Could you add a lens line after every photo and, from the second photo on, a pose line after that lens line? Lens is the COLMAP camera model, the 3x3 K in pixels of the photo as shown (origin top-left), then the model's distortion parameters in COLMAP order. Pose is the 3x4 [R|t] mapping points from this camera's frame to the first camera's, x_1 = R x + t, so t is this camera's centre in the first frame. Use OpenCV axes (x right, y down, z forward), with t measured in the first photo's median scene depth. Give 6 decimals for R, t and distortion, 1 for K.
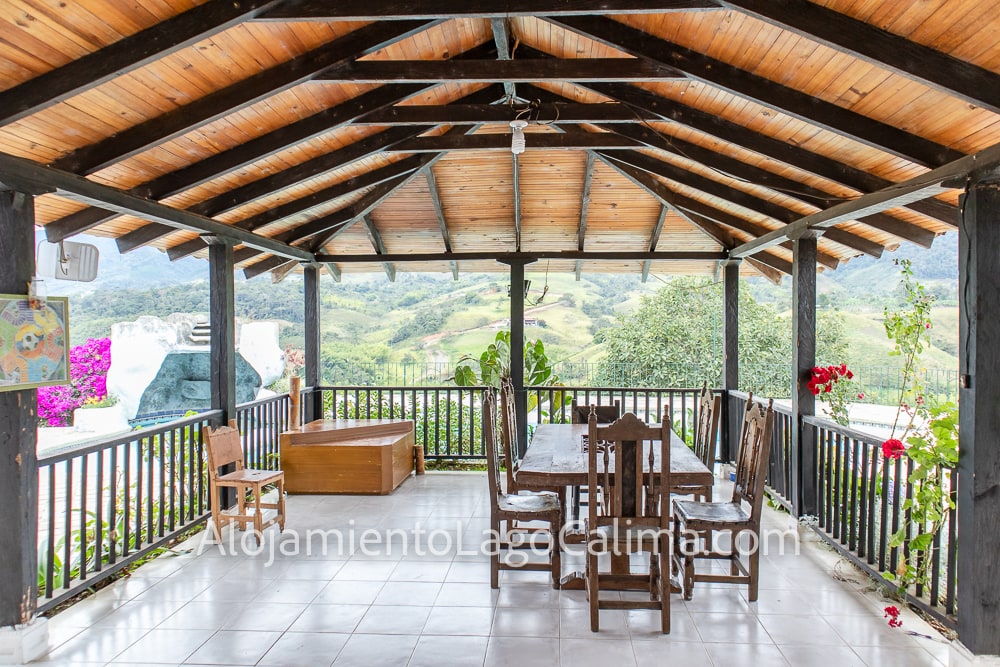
lens RADIAL K [[713.8, 0, 500.0], [0, 713.8, 333.5], [0, 0, 1]] dist [-0.000906, -0.001989]
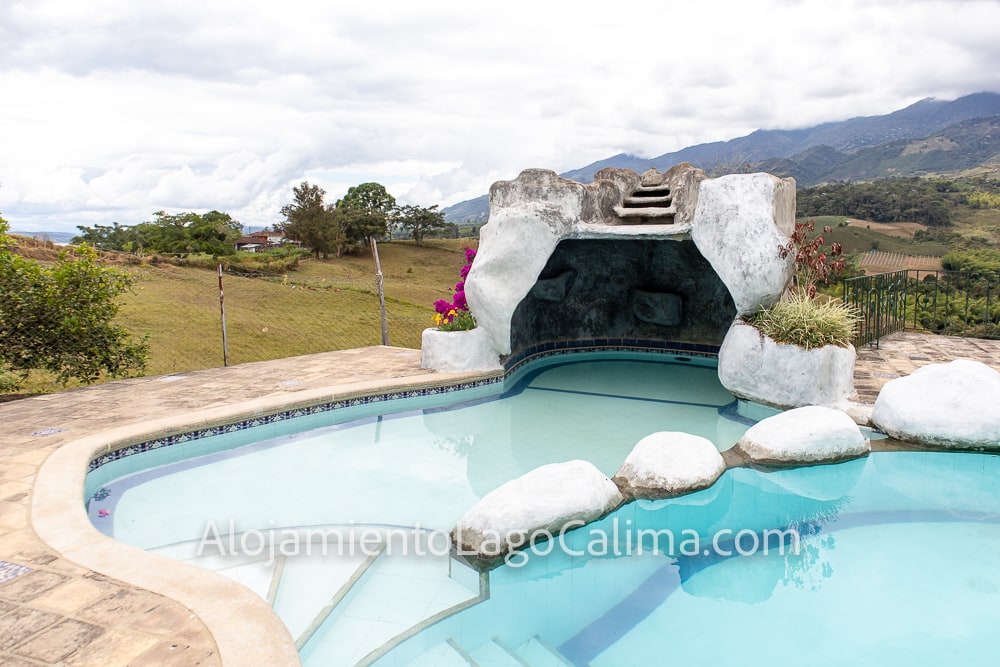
lens RADIAL K [[685.3, 0, 499.3], [0, 685.3, 294.1], [0, 0, 1]] dist [-0.004286, -0.006825]
pose [[0.664496, 0.067258, -0.744259, -0.104629], [-0.007337, 0.996481, 0.083501, 0.023789], [0.747256, -0.050025, 0.662651, 0.554425]]
